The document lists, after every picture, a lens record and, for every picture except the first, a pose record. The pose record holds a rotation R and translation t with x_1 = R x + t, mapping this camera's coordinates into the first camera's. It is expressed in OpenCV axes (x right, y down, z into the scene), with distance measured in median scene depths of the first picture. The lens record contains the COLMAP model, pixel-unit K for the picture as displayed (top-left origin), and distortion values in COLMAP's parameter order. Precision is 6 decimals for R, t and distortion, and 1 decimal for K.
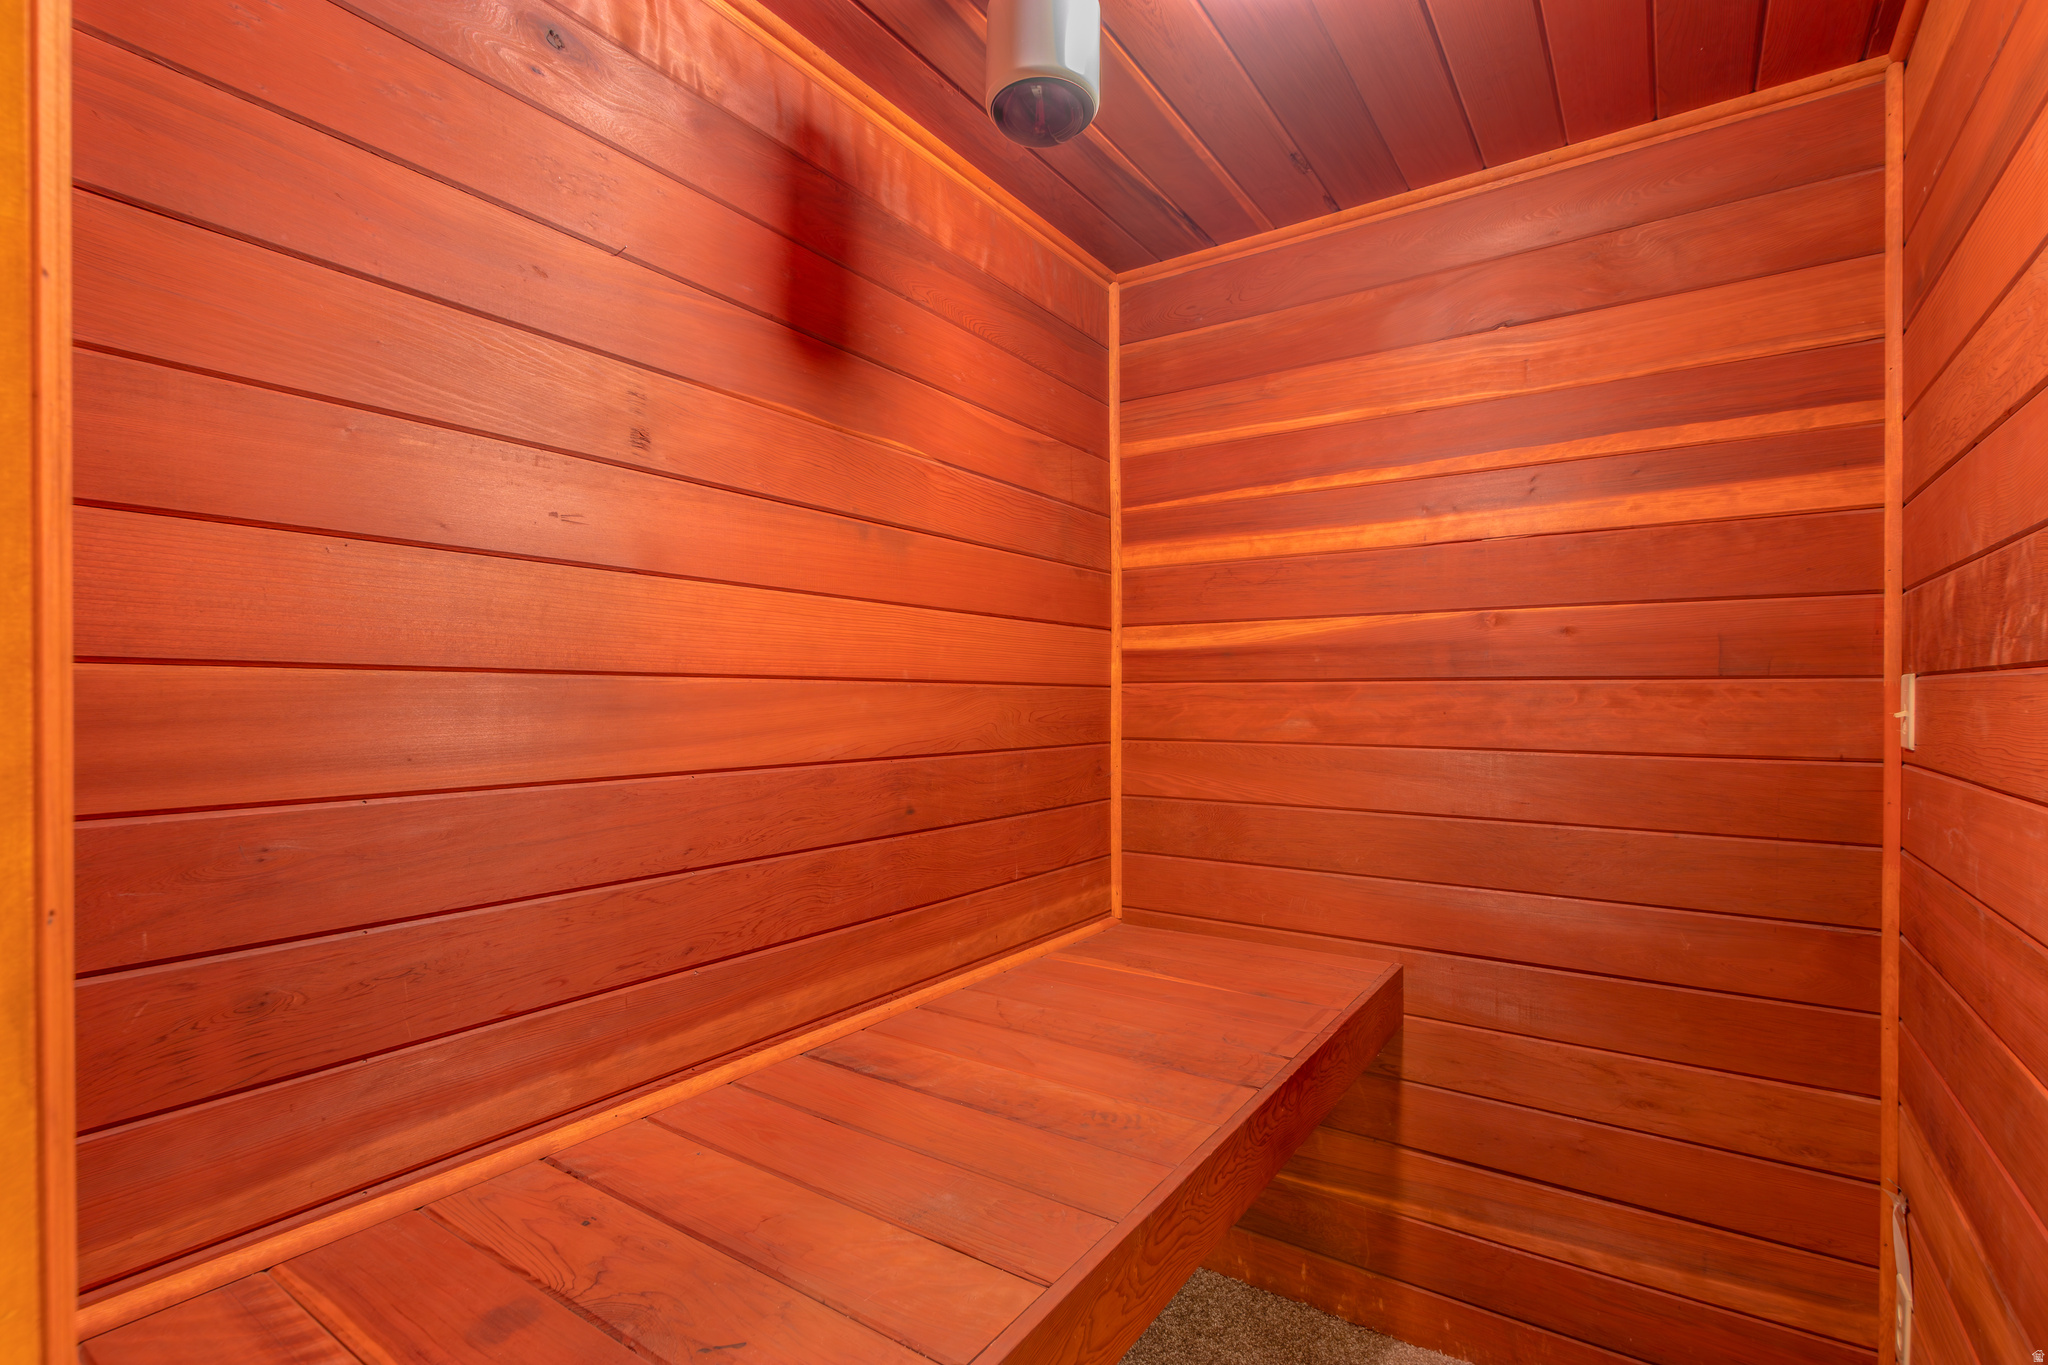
lens RADIAL K [[946.5, 0, 1026.0], [0, 946.5, 689.6], [0, 0, 1]] dist [-0.001857, -0.000451]
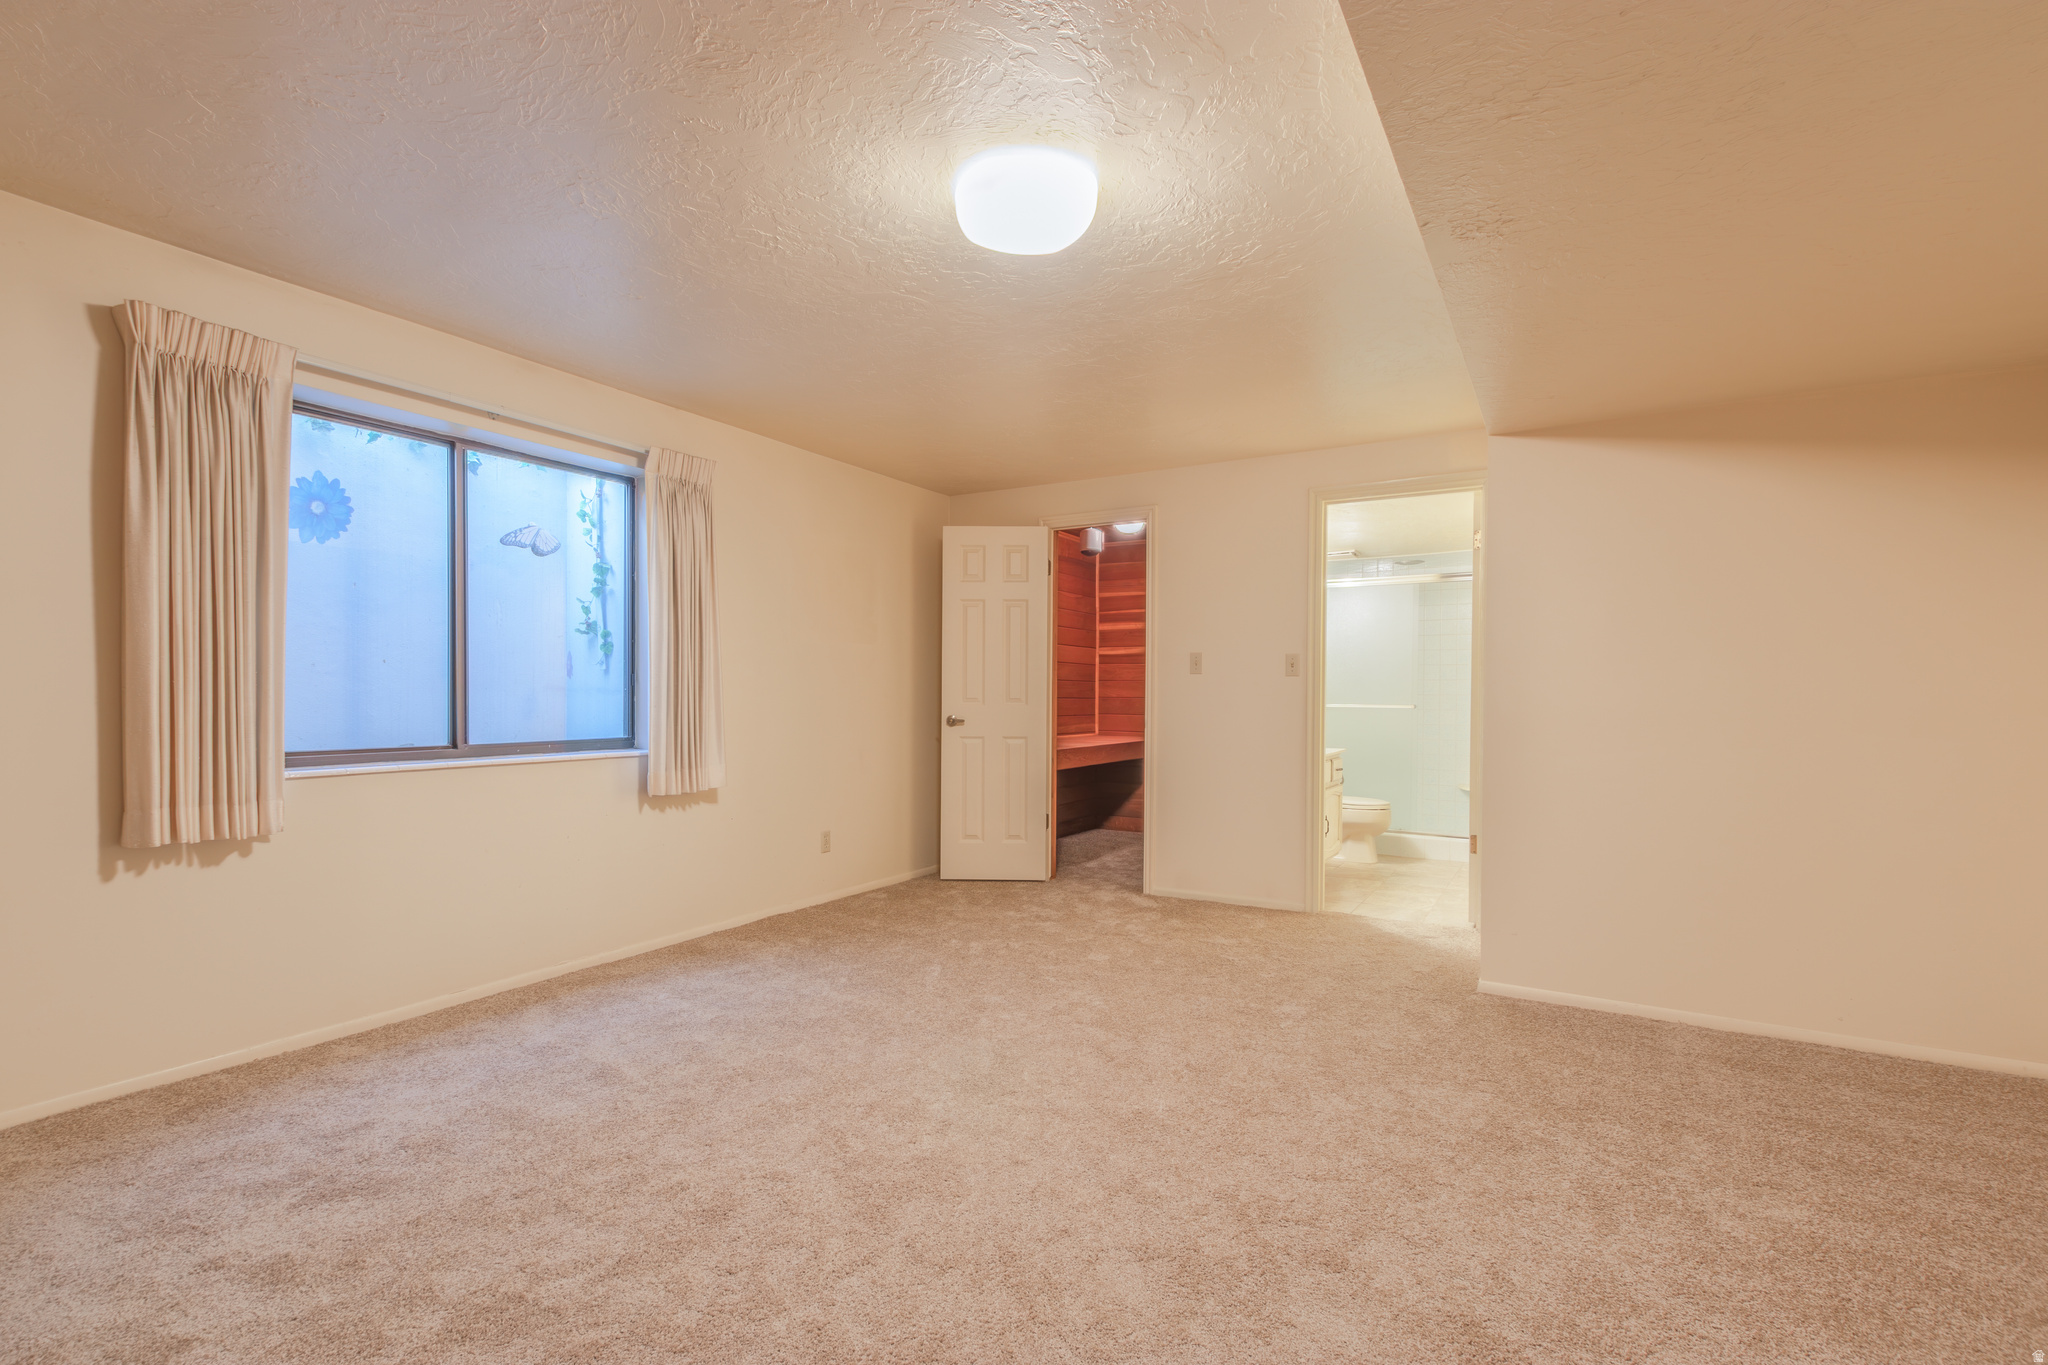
lens RADIAL K [[946.5, 0, 1017.8], [0, 946.5, 692.1], [0, 0, 1]] dist [-0.001857, -0.000451]
pose [[0.999973, 0.006458, 0.003400, -0.200188], [-0.006459, 0.999979, 0.000334, 0.093754], [-0.003398, -0.000356, 0.999994, -2.383479]]
